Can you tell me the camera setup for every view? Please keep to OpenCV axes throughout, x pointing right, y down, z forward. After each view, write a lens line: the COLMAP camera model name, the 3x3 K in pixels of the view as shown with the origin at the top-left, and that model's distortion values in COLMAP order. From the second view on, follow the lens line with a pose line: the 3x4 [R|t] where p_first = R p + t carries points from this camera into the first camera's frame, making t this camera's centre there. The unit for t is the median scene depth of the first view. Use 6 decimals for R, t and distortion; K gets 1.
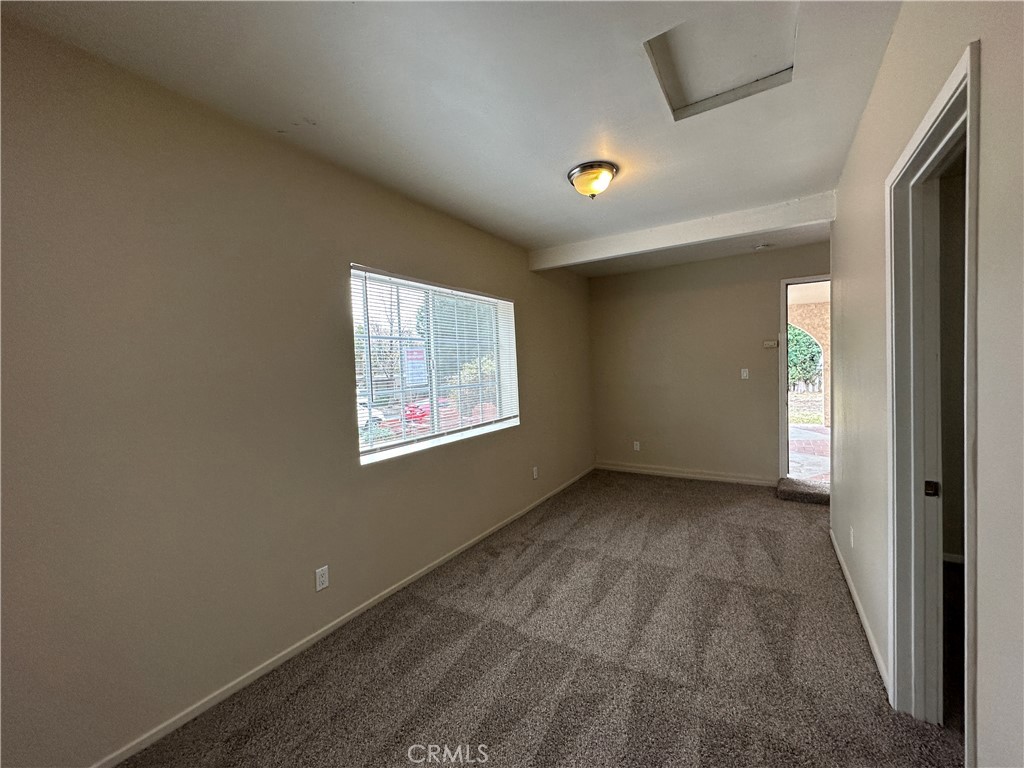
lens RADIAL K [[407.8, 0, 507.9], [0, 407.8, 383.9], [0, 0, 1]] dist [-0.001007, 0.000441]
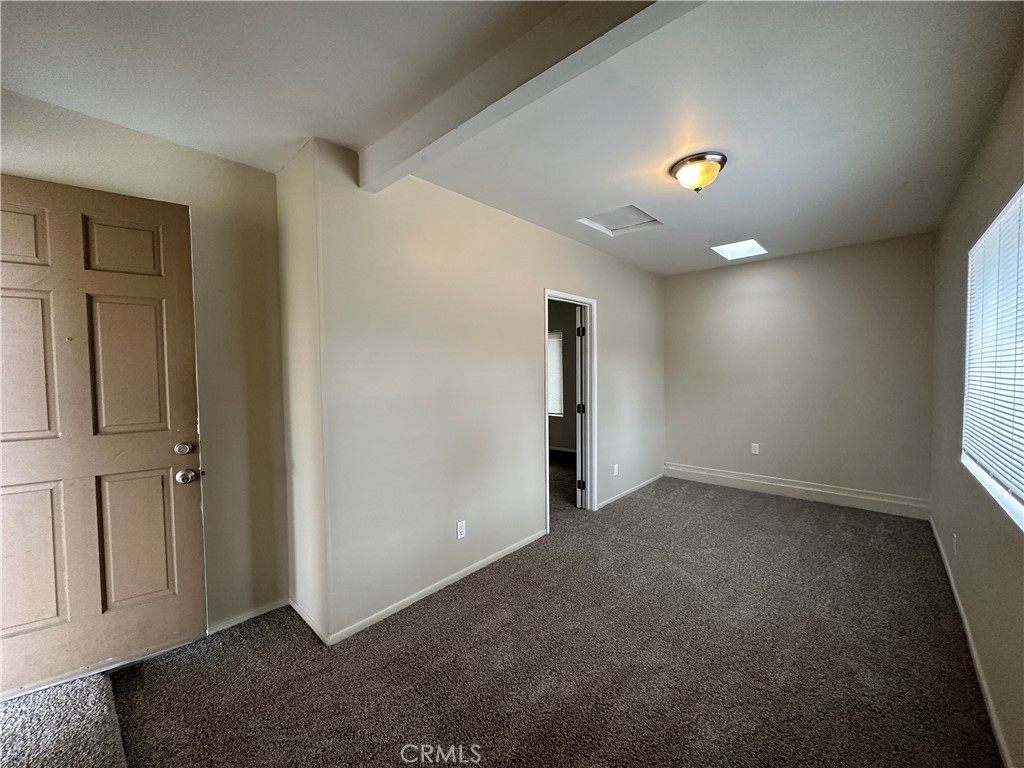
lens RADIAL K [[407.8, 0, 515.5], [0, 407.8, 384.7], [0, 0, 1]] dist [-0.001007, 0.000441]
pose [[-0.986141, 0.045341, 0.159597, 0.384342], [0.055804, 0.996533, 0.061704, -0.071127], [-0.156246, 0.069755, -0.985252, 1.614571]]
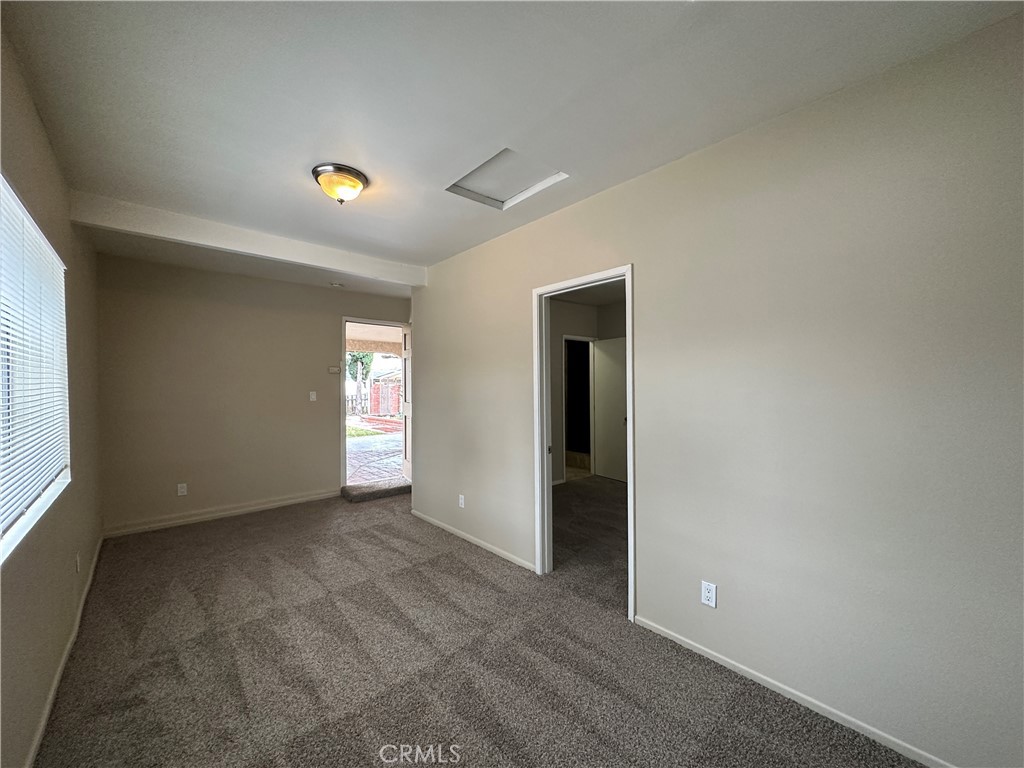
lens RADIAL K [[407.8, 0, 514.9], [0, 407.8, 385.2], [0, 0, 1]] dist [-0.001007, 0.000441]
pose [[0.263310, 0.032606, 0.964160, -0.456829], [0.028607, 0.998725, -0.041587, 0.008533], [-0.964287, 0.038532, 0.262041, 0.308457]]
